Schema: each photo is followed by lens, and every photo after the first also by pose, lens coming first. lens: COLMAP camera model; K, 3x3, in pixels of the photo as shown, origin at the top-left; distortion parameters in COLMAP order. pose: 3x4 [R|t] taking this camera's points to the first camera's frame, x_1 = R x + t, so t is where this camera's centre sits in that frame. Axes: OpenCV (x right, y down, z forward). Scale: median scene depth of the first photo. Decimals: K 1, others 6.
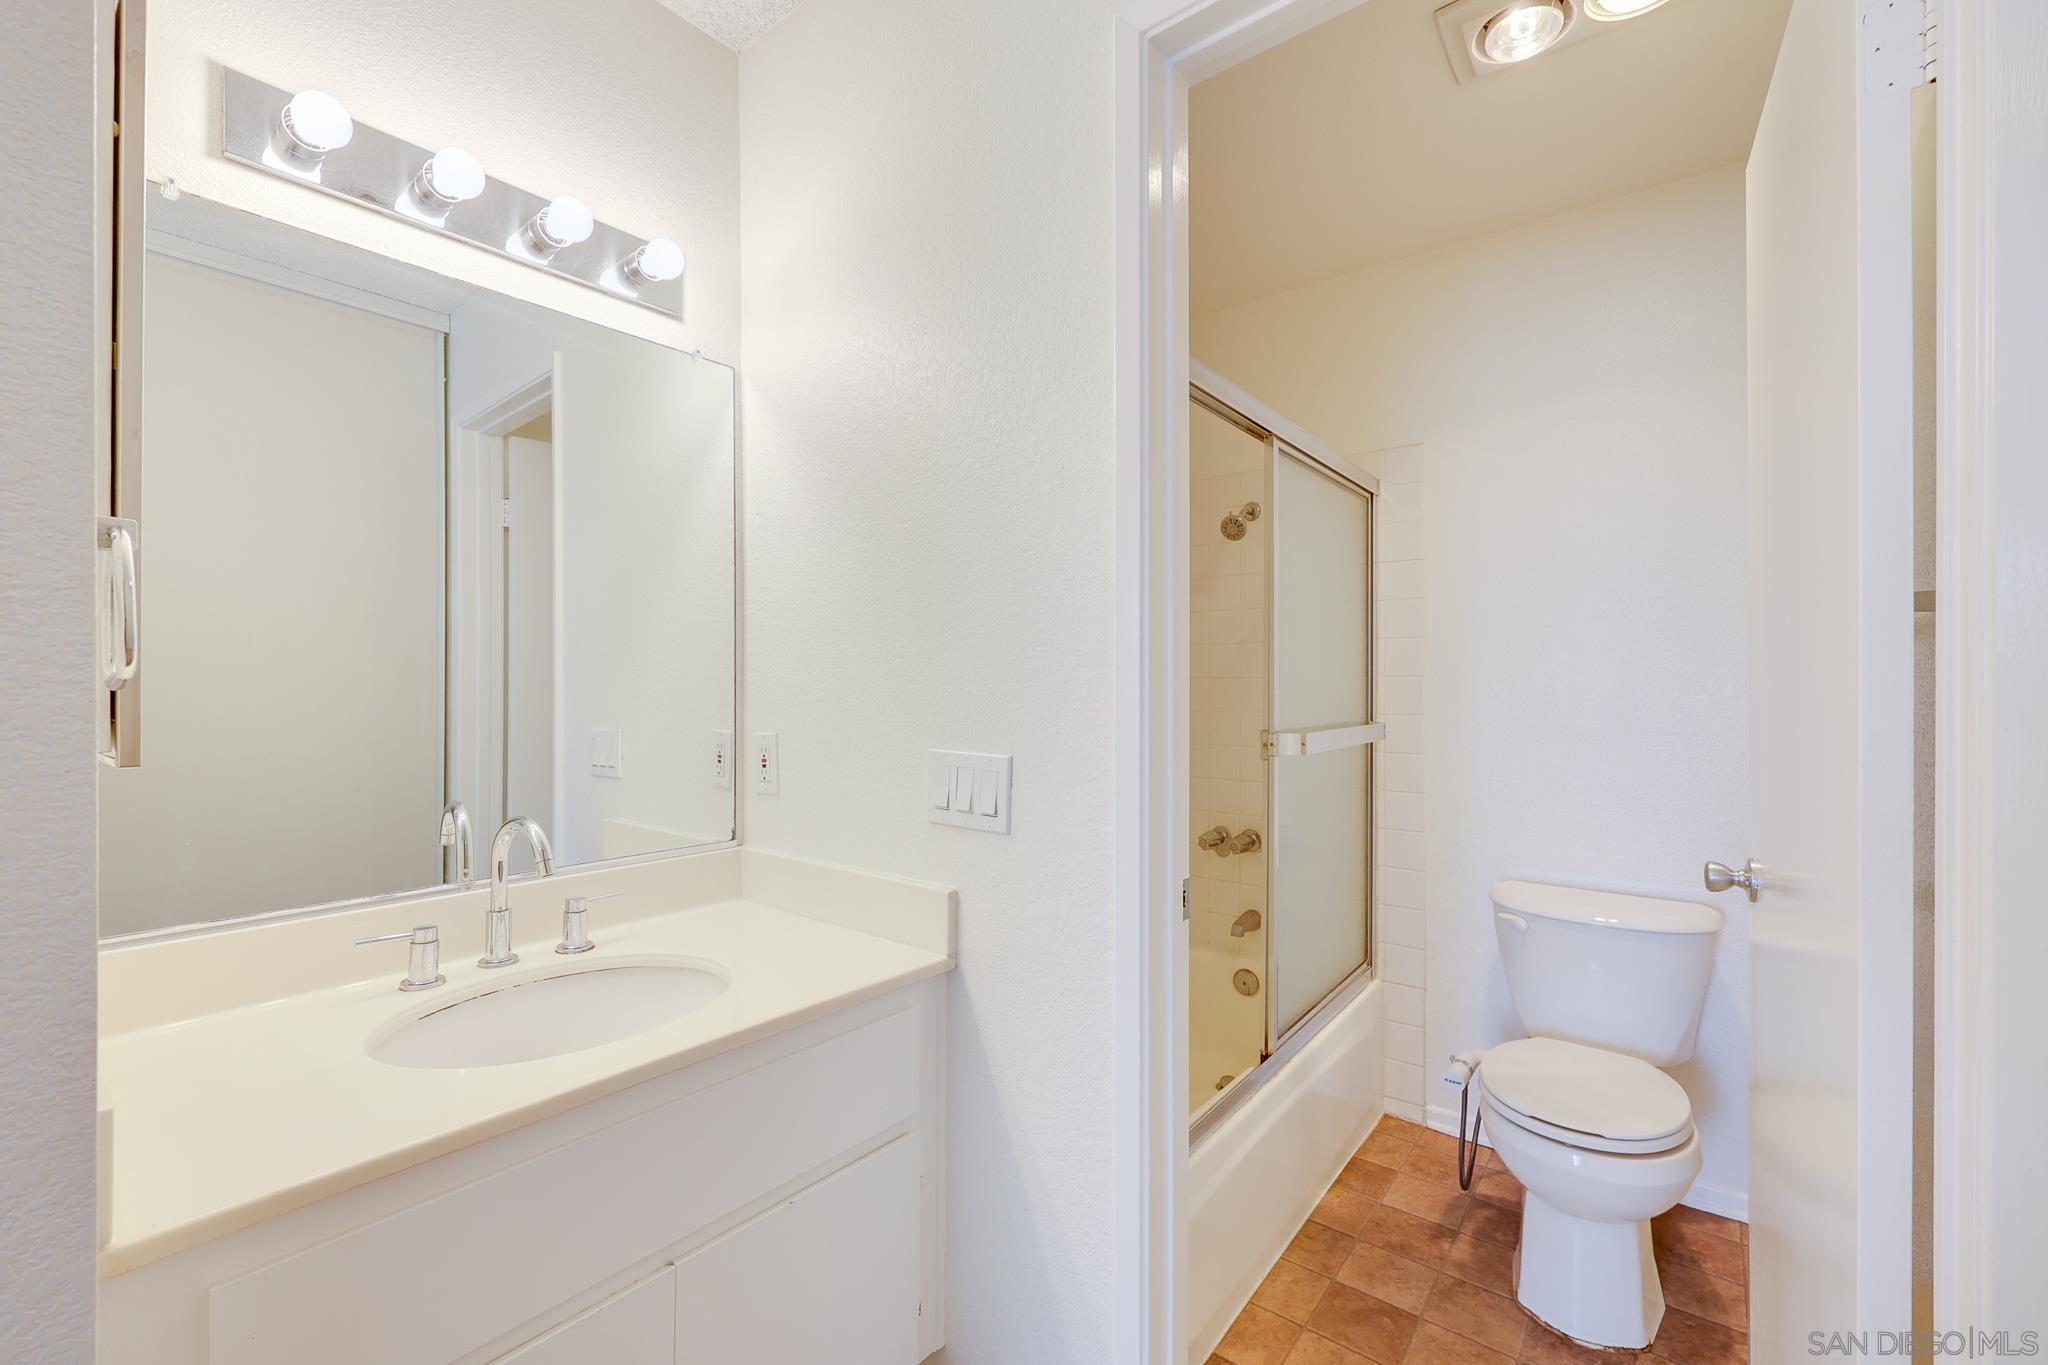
lens RADIAL K [[835.1, 0, 1024.0], [0, 835.1, 682.5], [0, 0, 1]] dist [0.002387, -0.000113]
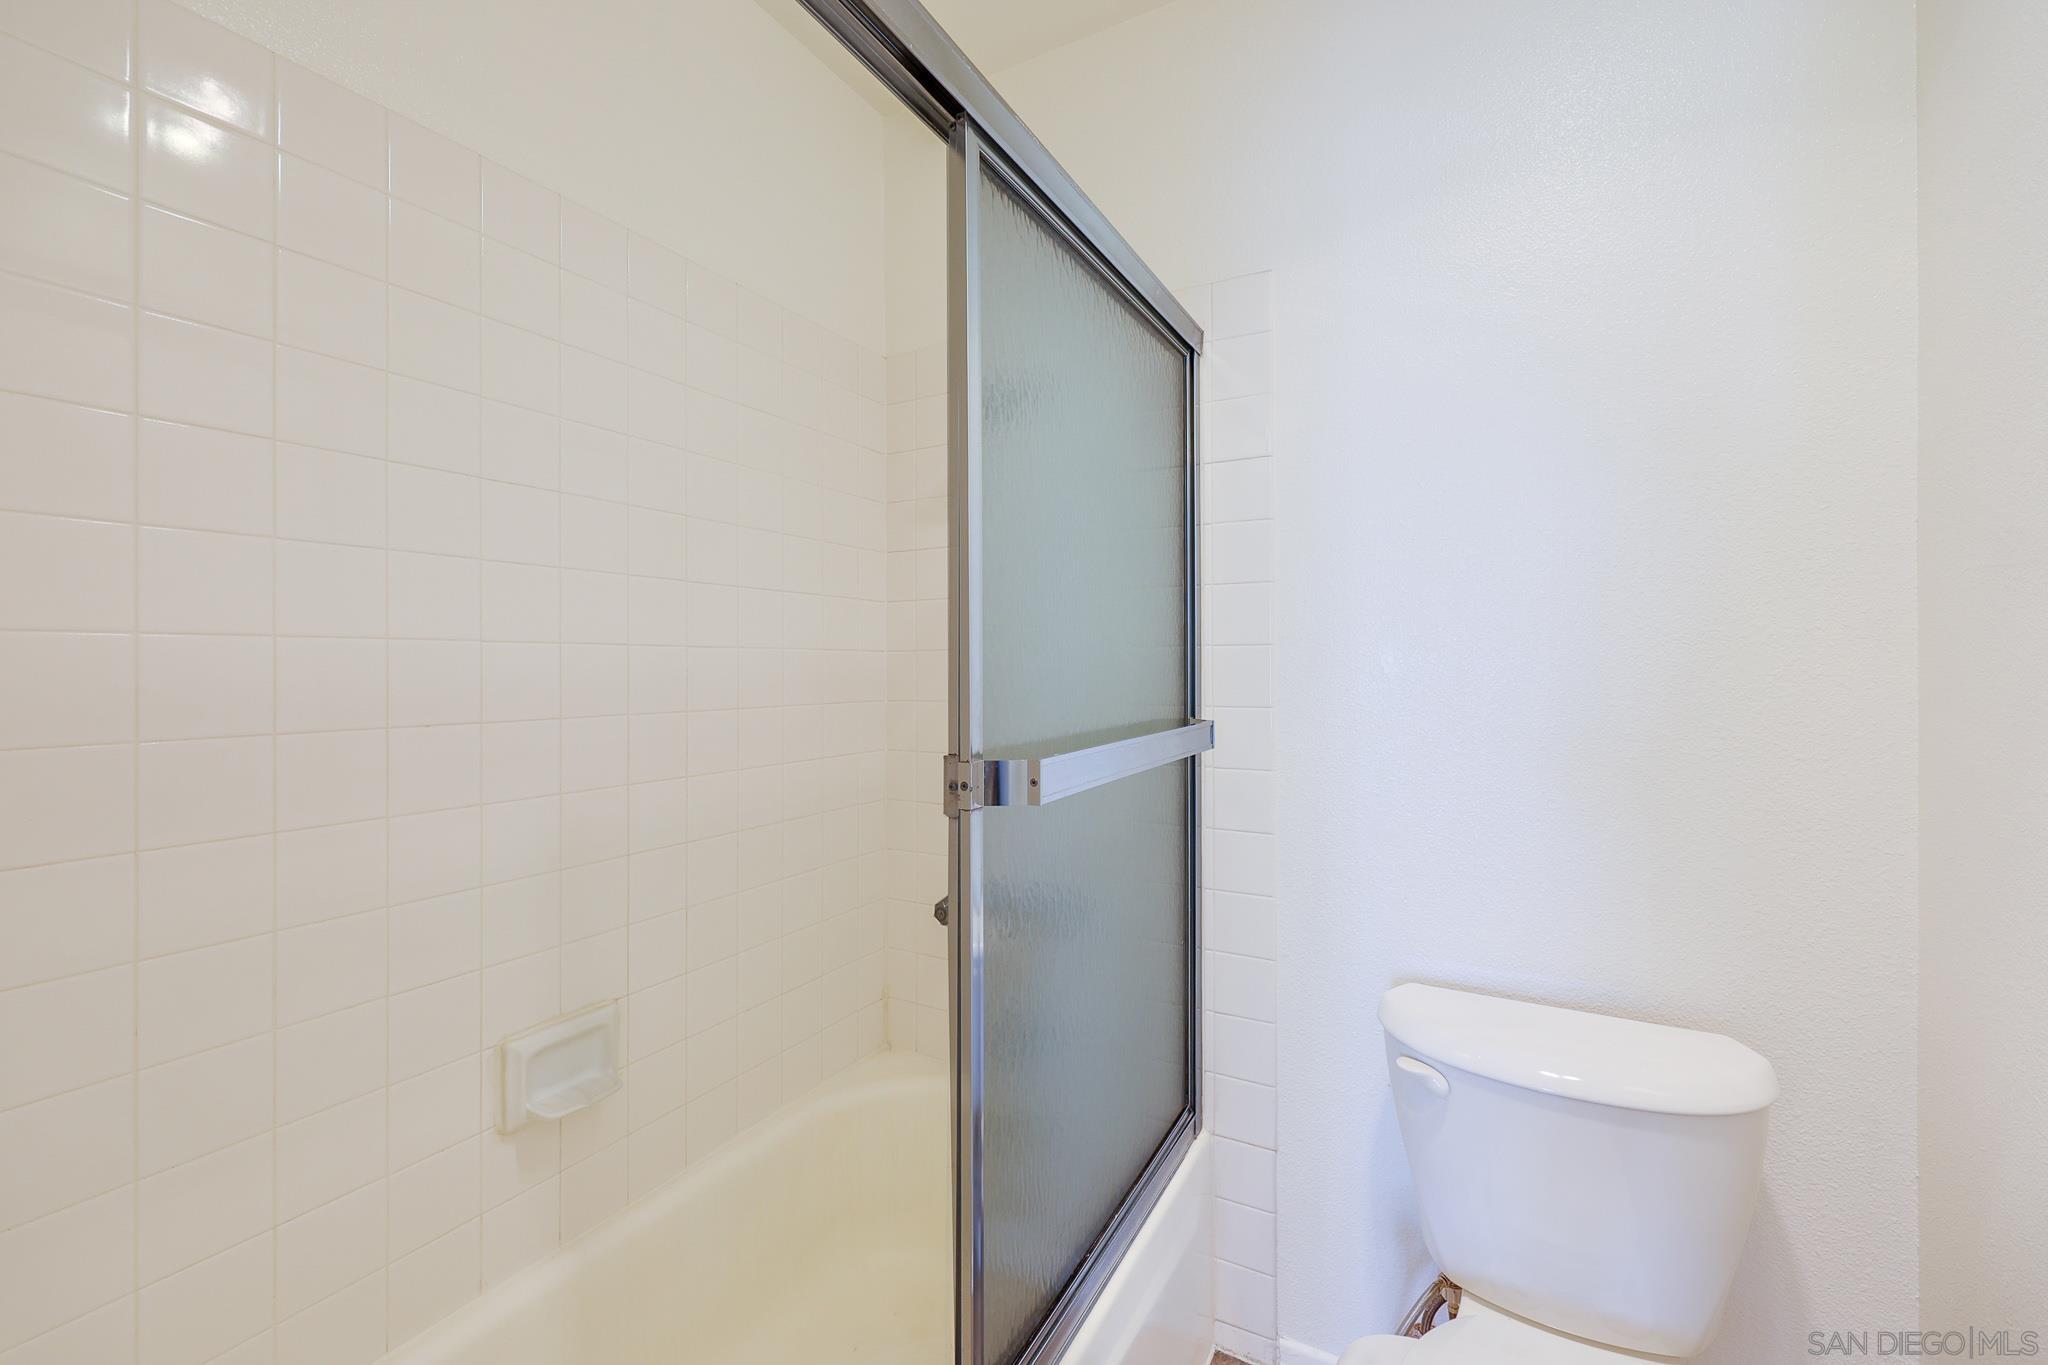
lens RADIAL K [[823.4, 0, 1024.0], [0, 823.4, 682.5], [0, 0, 1]] dist [0.001953, 0.000152]
pose [[0.988263, -0.012280, 0.152270, 0.256663], [0.009948, 0.999821, 0.016063, 0.009379], [-0.152440, -0.014360, 0.988208, 0.533806]]
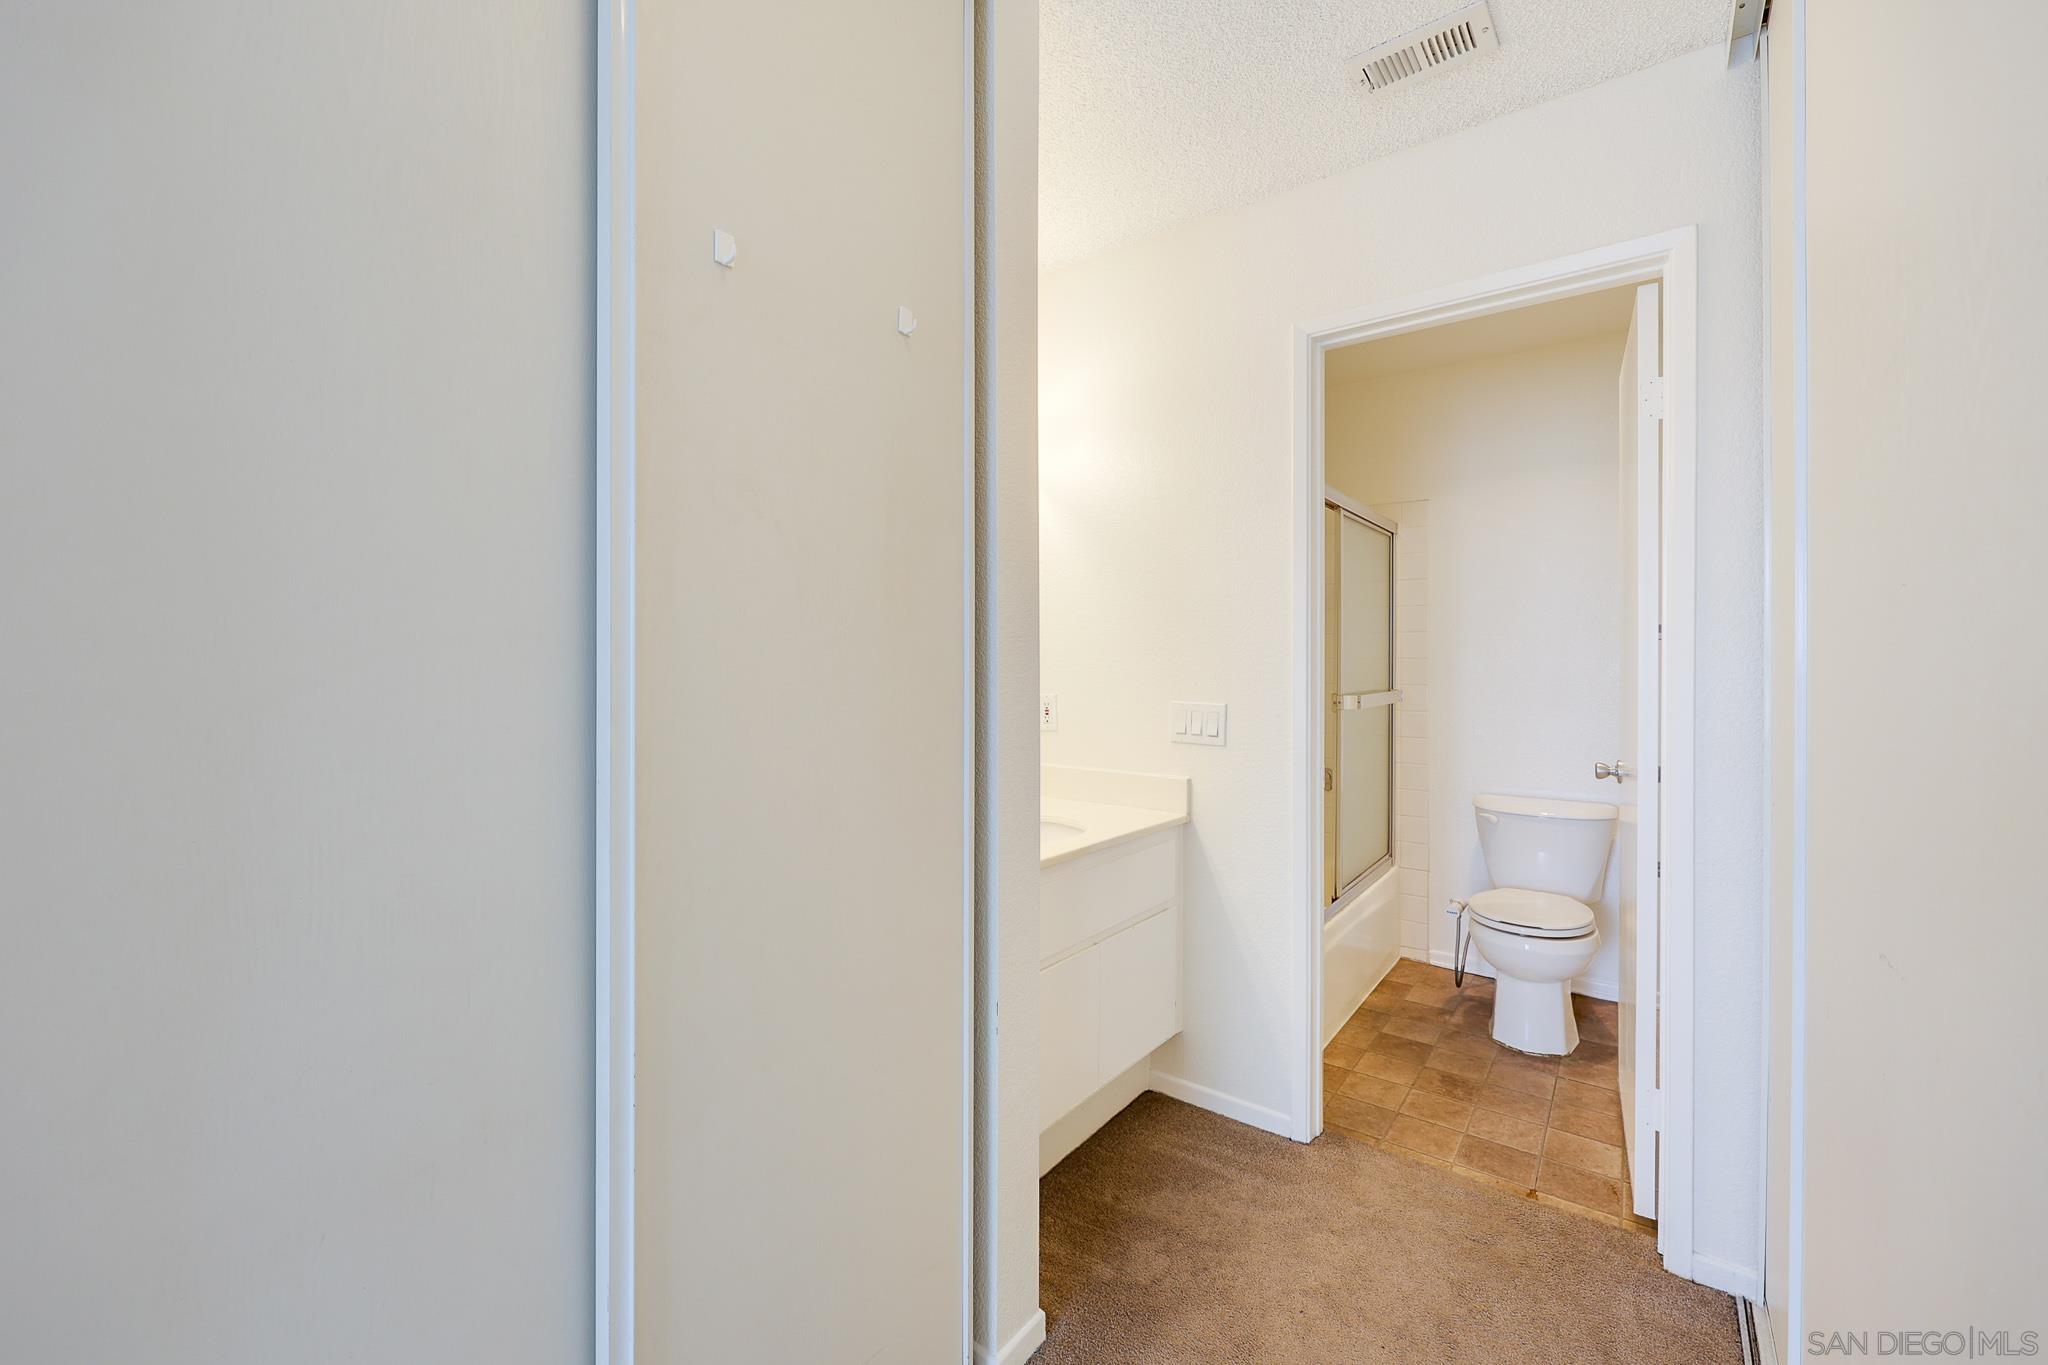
lens RADIAL K [[839.6, 0, 1014.9], [0, 839.6, 656.1], [0, 0, 1]] dist [0.001608, -0.000033]
pose [[0.999674, 0.002058, 0.025455, -0.355981], [-0.002026, 0.999997, -0.001310, -0.010164], [-0.025458, 0.001258, 0.999675, -0.571361]]
